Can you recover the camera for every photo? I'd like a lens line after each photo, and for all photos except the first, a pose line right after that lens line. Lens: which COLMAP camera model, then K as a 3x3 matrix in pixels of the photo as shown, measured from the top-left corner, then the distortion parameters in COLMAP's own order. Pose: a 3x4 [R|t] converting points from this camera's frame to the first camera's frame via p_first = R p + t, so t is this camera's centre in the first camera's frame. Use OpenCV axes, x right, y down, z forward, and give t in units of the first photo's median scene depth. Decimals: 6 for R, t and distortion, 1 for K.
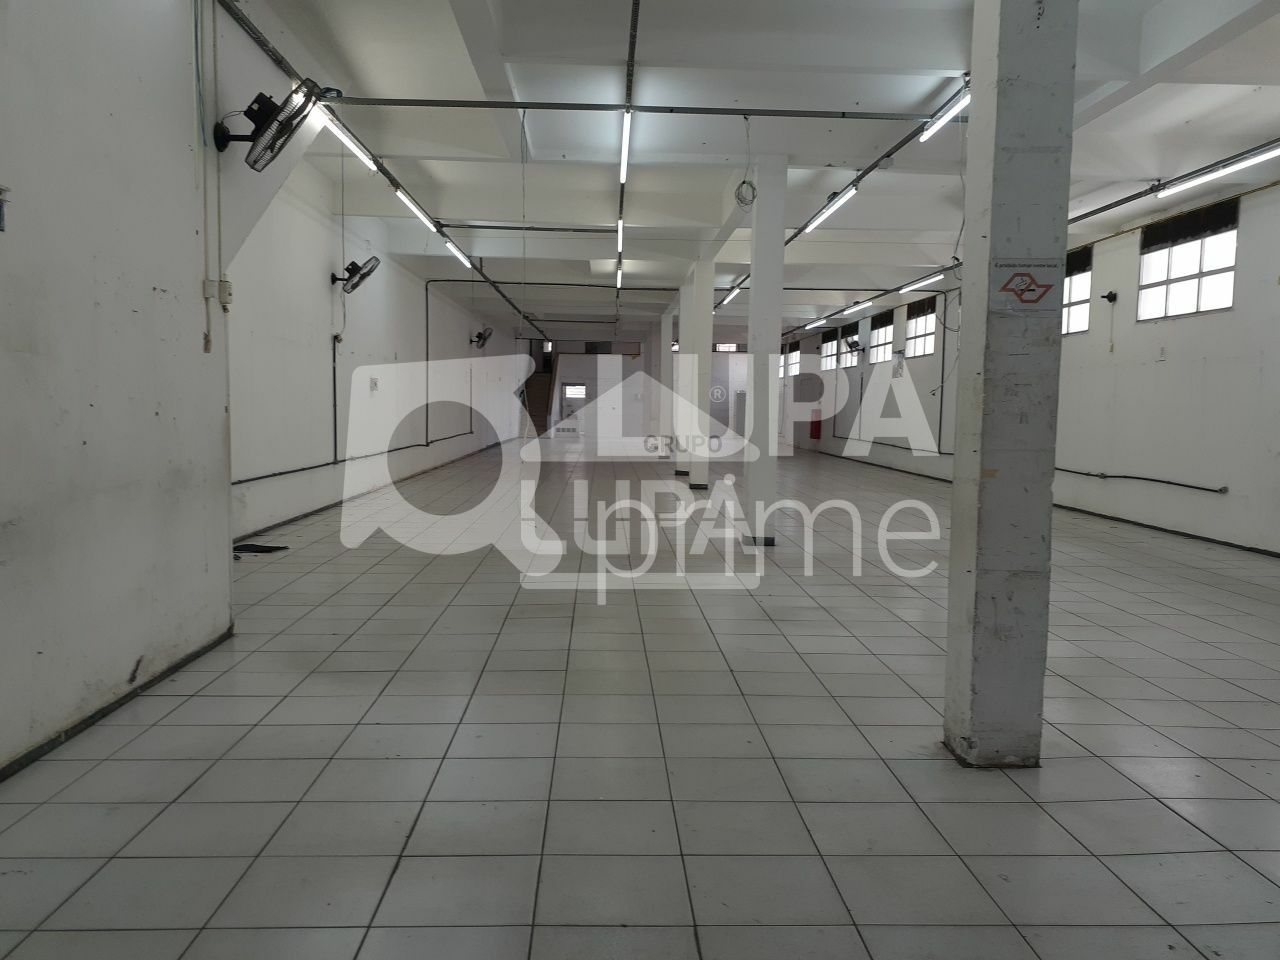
lens RADIAL K [[1024.9, 0, 640.0], [0, 1024.9, 480.0], [0, 0, 1]] dist [0.009481, -0.012841]
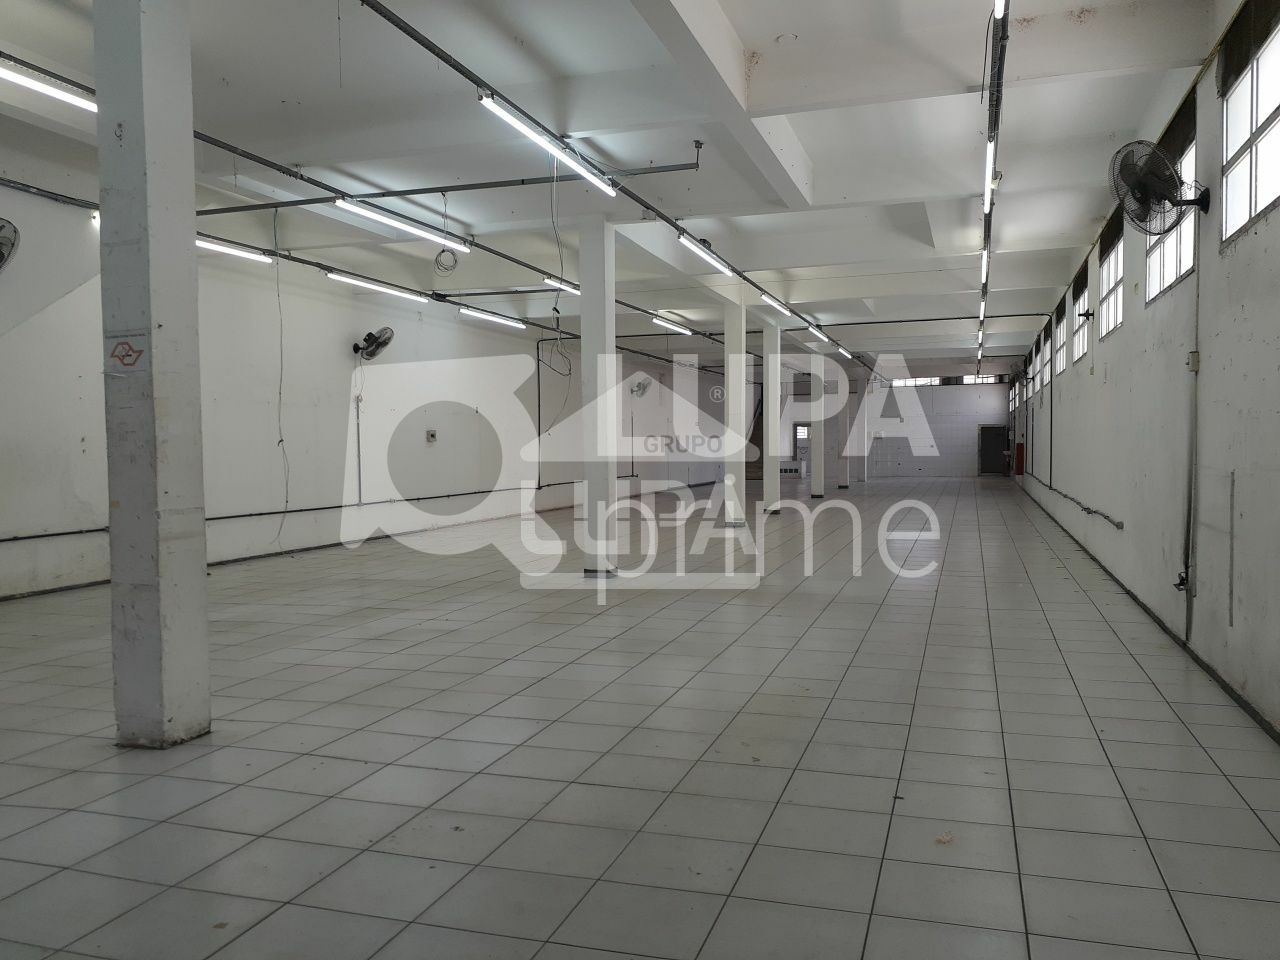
lens RADIAL K [[1020.9, 0, 640.0], [0, 1020.9, 480.0], [0, 0, 1]] dist [0.045176, -0.004232]
pose [[0.938840, -0.019743, -0.343787, 1.348855], [0.005531, 0.999091, -0.042271, 0.020212], [0.344309, 0.037784, 0.938096, 0.050110]]
